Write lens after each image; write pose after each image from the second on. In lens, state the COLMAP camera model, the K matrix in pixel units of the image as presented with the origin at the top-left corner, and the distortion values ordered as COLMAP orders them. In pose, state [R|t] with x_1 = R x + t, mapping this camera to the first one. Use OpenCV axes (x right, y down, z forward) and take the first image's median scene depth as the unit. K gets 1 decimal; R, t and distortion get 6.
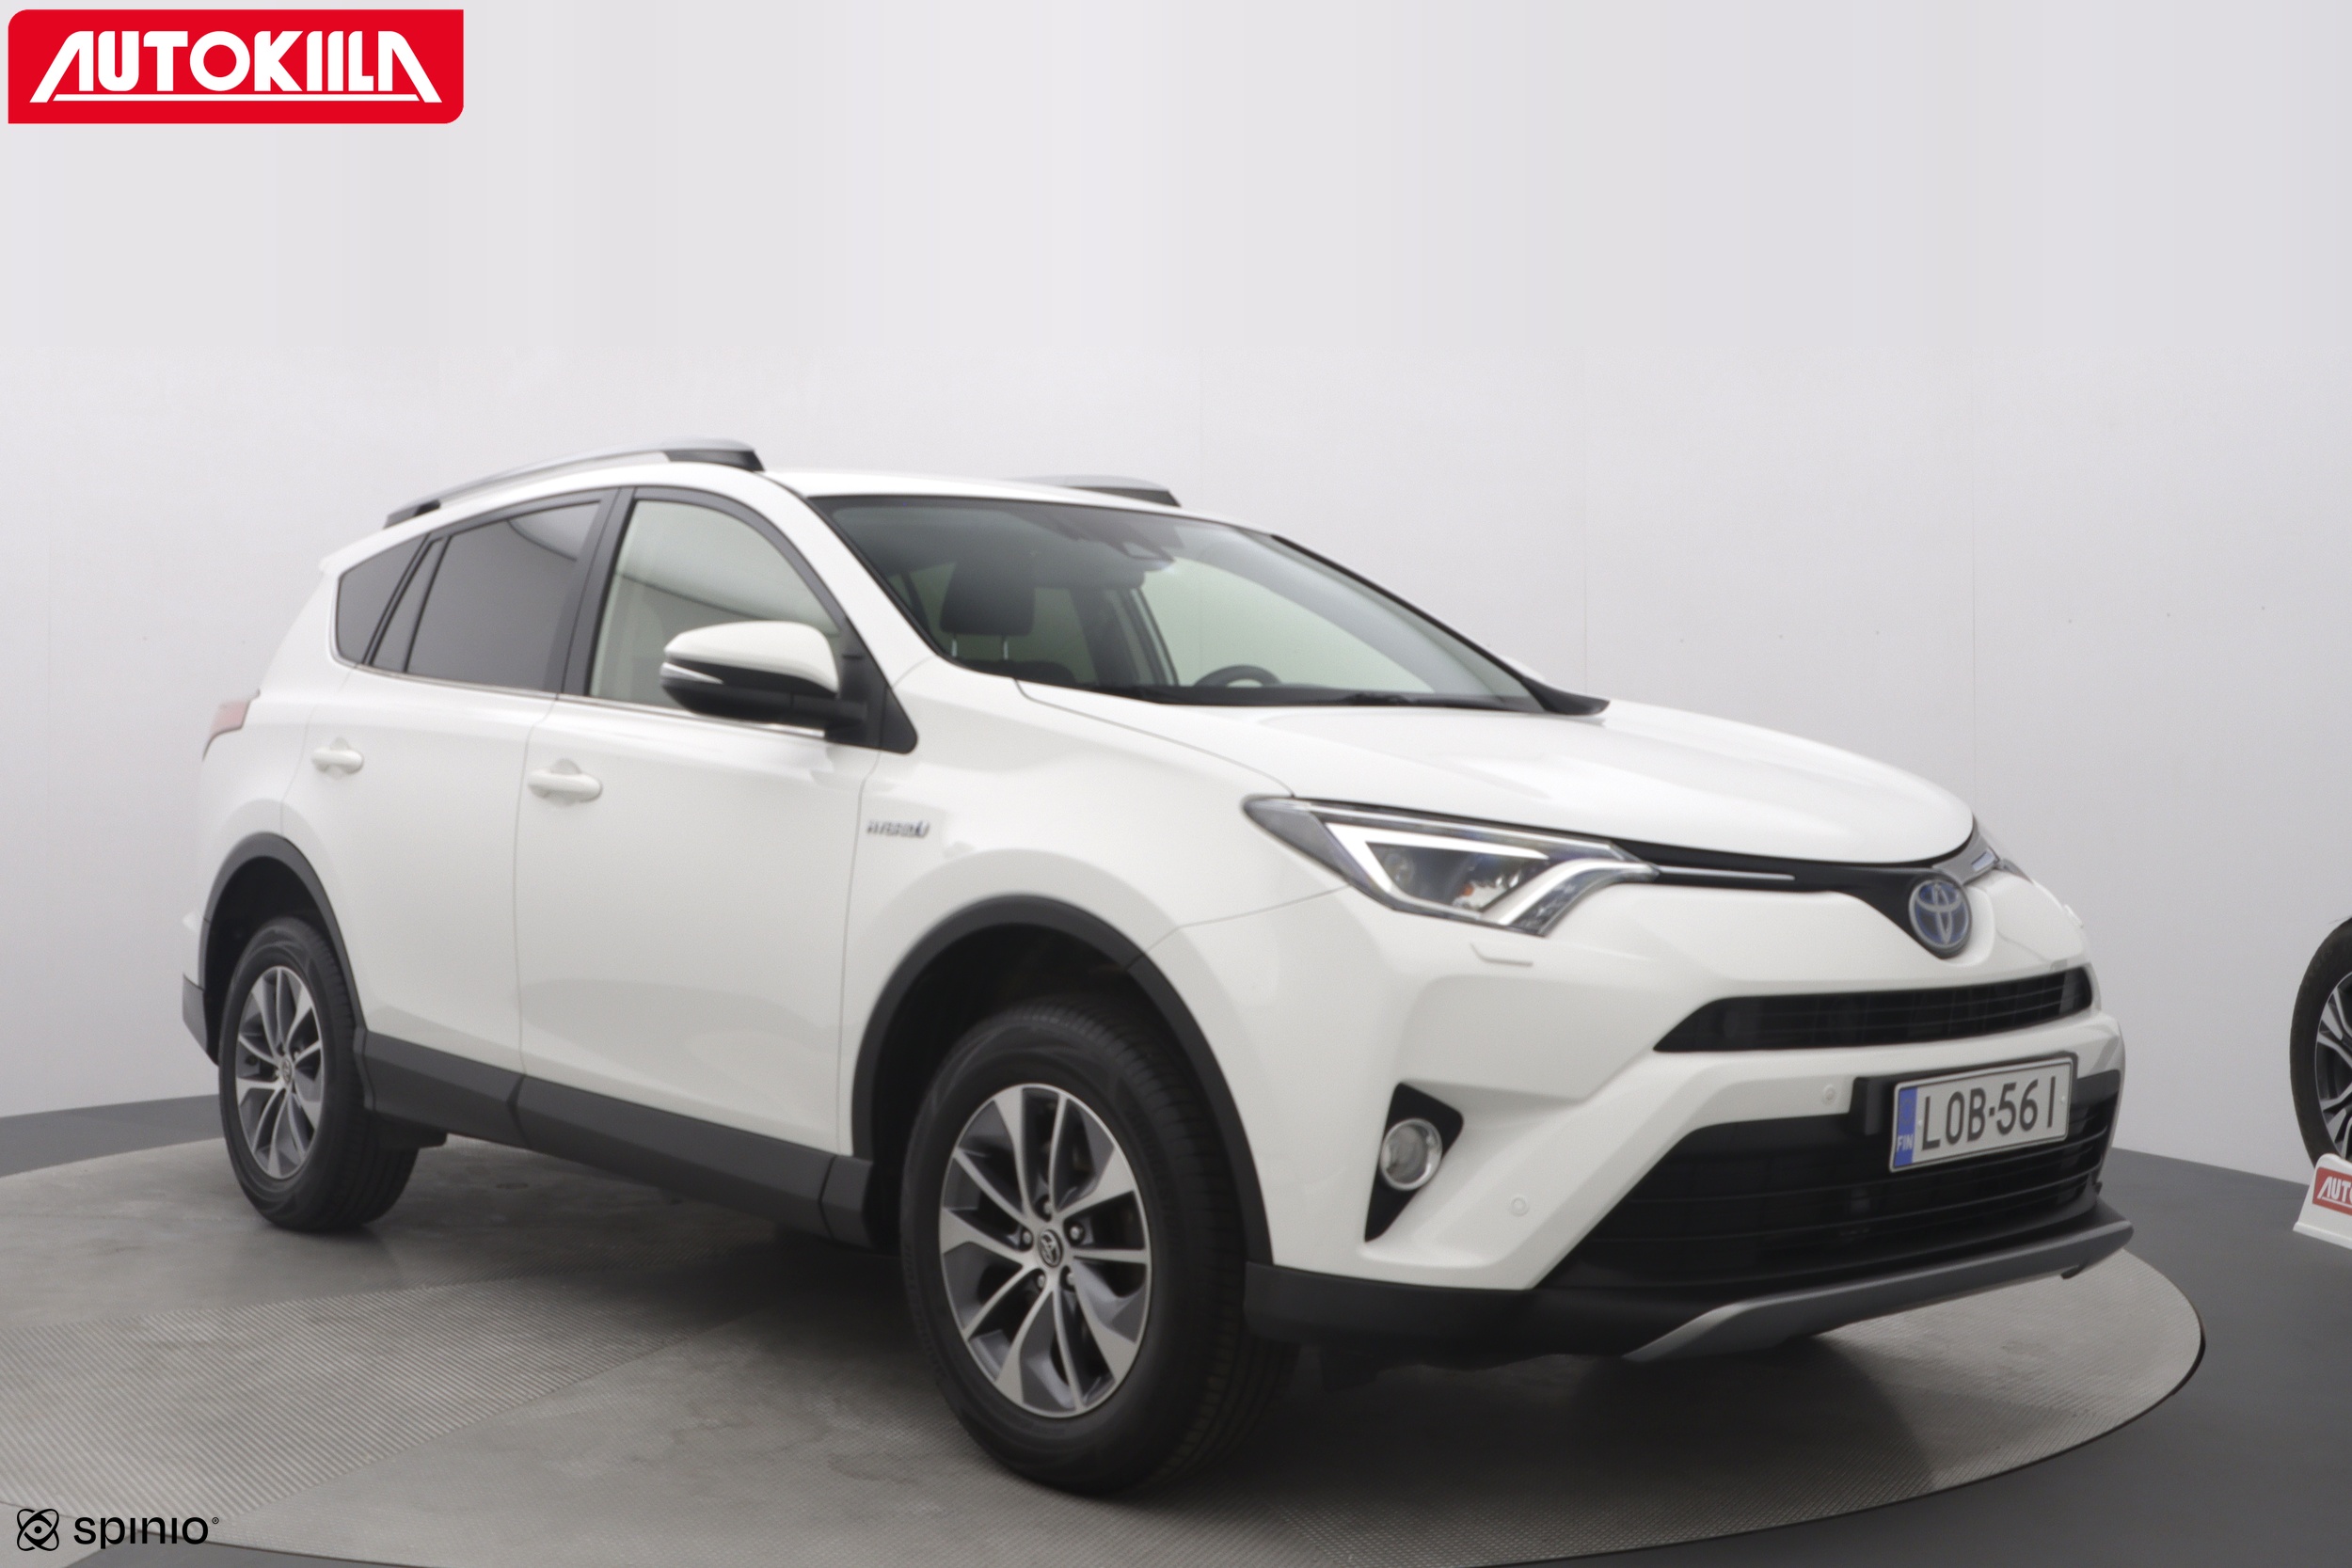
lens RADIAL K [[2844.0, 0, 1175.0], [0, 2844.0, 724.7], [0, 0, 1]] dist [0.253747, -0.027640]
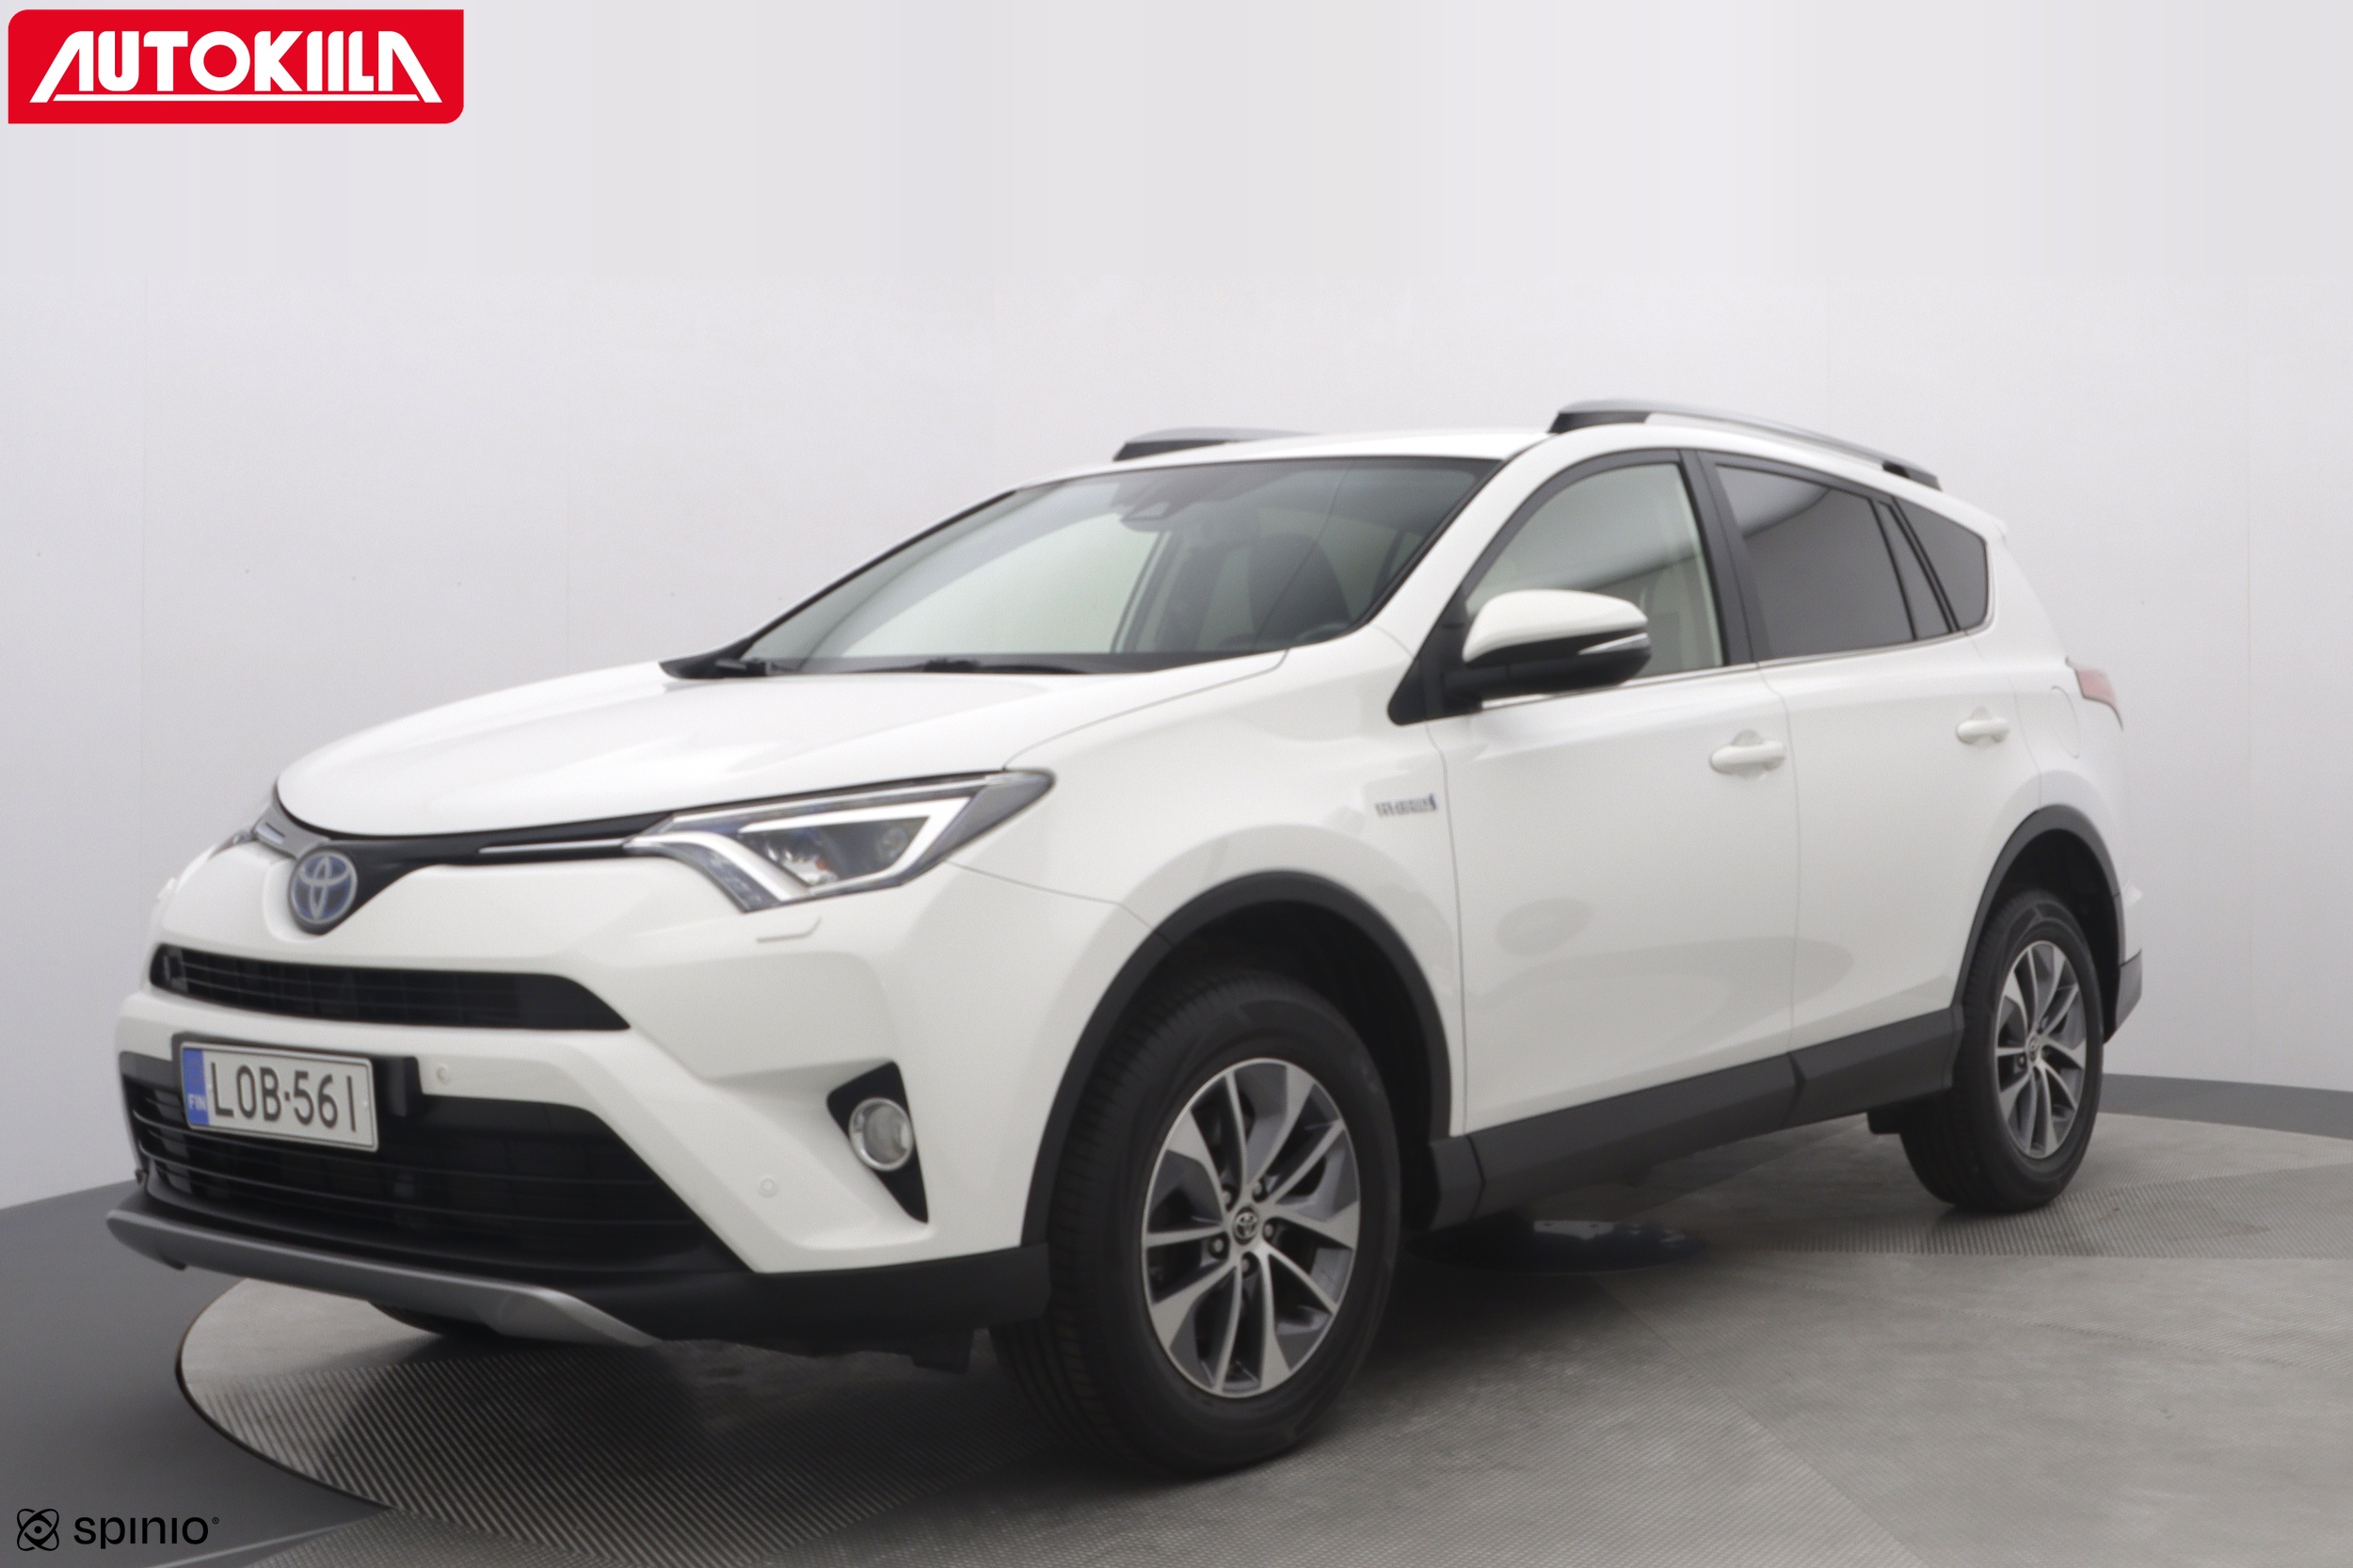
lens RADIAL K [[2845.5, 0, 1175.5], [0, 2845.5, 724.6], [0, 0, 1]] dist [0.253747, -0.027640]
pose [[0.075858, -0.000055, -0.997119, 1.274784], [0.006370, 0.999980, 0.000429, 0.012674], [0.997098, -0.006384, 0.075857, 1.234994]]
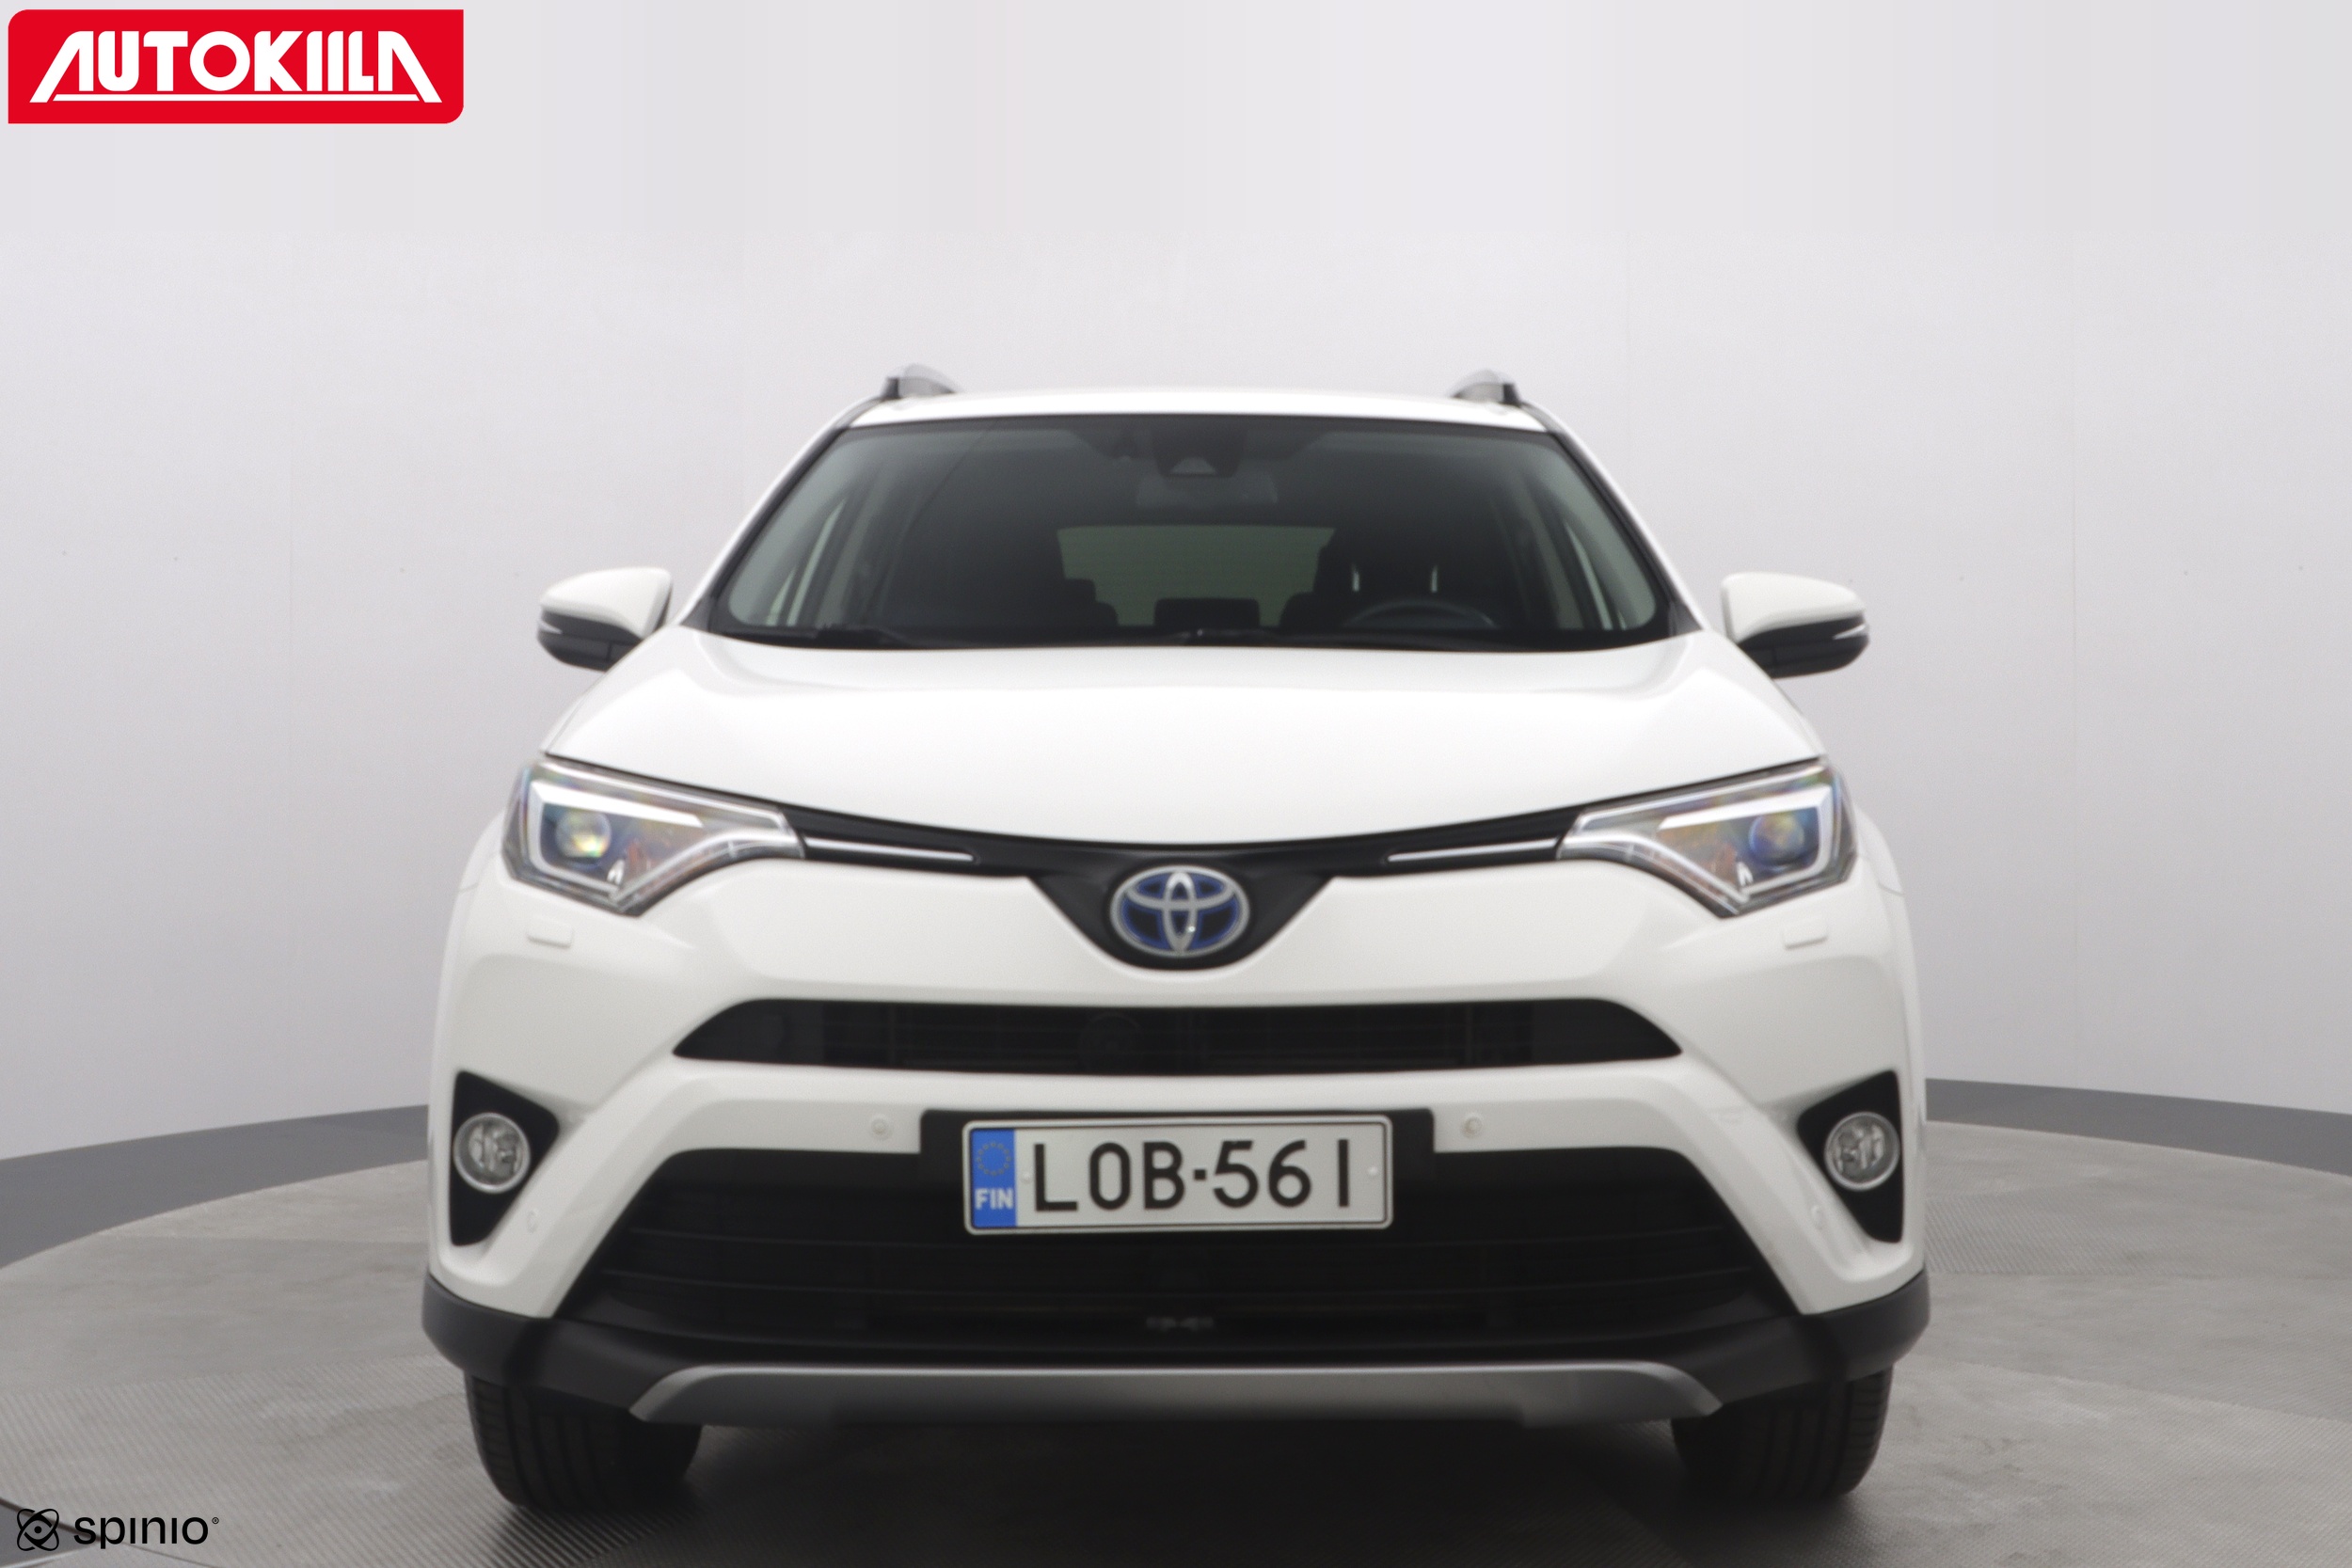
lens RADIAL K [[2844.0, 0, 1175.0], [0, 2844.0, 724.7], [0, 0, 1]] dist [0.253747, -0.027640]
pose [[0.728594, 0.005243, -0.684925, 0.795985], [0.003932, 0.999922, 0.011837, 0.006954], [0.684934, -0.011318, 0.728517, 0.460367]]
